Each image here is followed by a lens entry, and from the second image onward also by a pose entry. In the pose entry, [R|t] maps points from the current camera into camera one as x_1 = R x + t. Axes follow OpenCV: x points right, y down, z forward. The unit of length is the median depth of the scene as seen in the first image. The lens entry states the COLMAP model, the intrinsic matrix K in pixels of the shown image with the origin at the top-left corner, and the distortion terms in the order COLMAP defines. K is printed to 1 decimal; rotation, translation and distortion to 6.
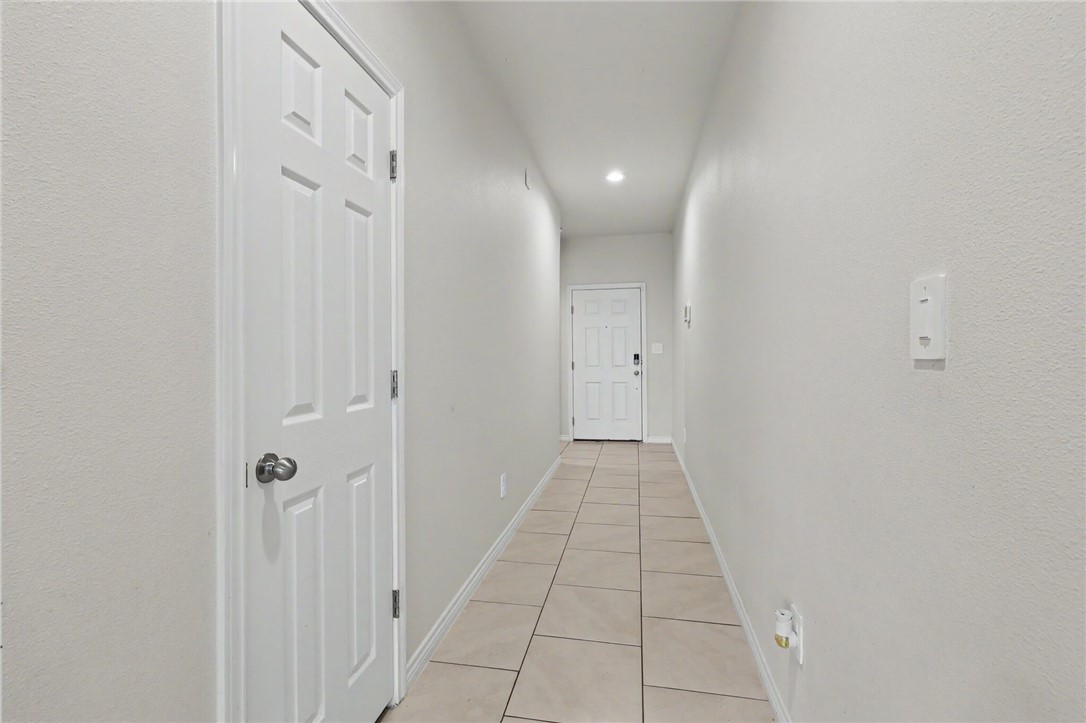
lens RADIAL K [[444.7, 0, 545.5], [0, 444.7, 357.2], [0, 0, 1]] dist [0.002224, 0.000589]
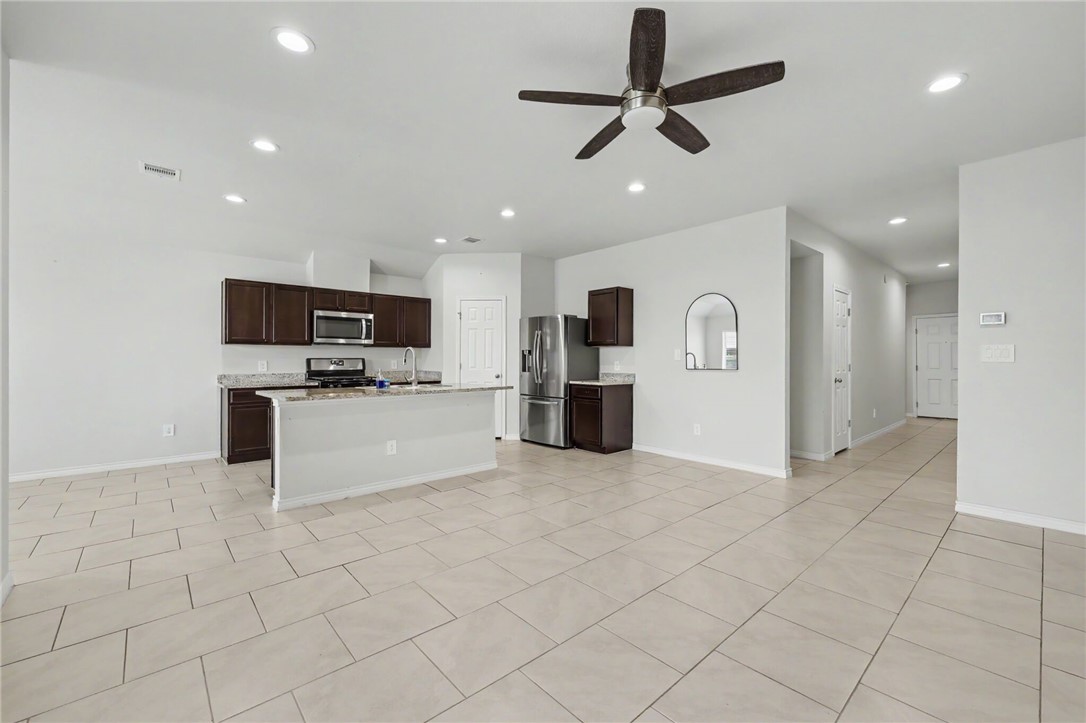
lens RADIAL K [[444.7, 0, 544.0], [0, 444.7, 359.9], [0, 0, 1]] dist [0.002224, 0.000589]
pose [[0.793227, 0.003914, -0.608913, -0.024360], [-0.006766, 0.999974, -0.002387, 0.002736], [0.608888, 0.006014, 0.793233, -1.054889]]
